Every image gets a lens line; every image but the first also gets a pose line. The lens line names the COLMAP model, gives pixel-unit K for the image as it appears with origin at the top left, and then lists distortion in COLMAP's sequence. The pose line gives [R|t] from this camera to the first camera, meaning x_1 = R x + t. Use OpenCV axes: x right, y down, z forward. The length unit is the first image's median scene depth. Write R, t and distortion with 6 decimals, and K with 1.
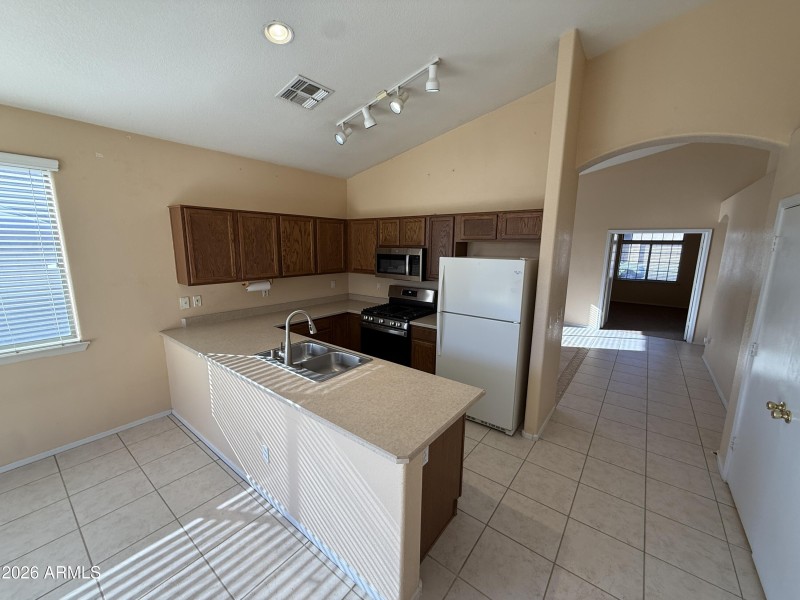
lens RADIAL K [[318.9, 0, 399.1], [0, 318.9, 301.9], [0, 0, 1]] dist [-0.001801, 0.000555]
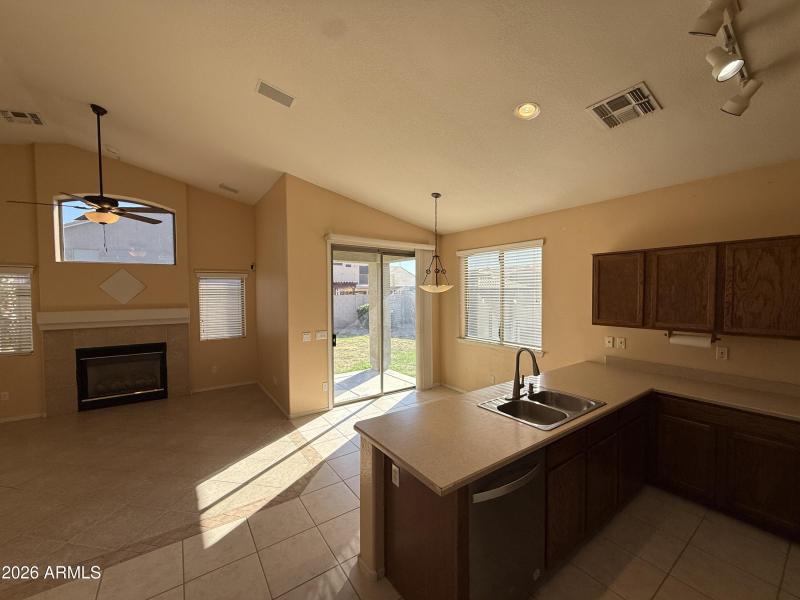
lens RADIAL K [[318.9, 0, 399.0], [0, 318.9, 300.2], [0, 0, 1]] dist [-0.001801, 0.000555]
pose [[-0.291987, 0.016155, -0.956286, 0.549243], [-0.170555, 0.982952, 0.068681, -0.087089], [0.941092, 0.183153, -0.284254, 0.610010]]
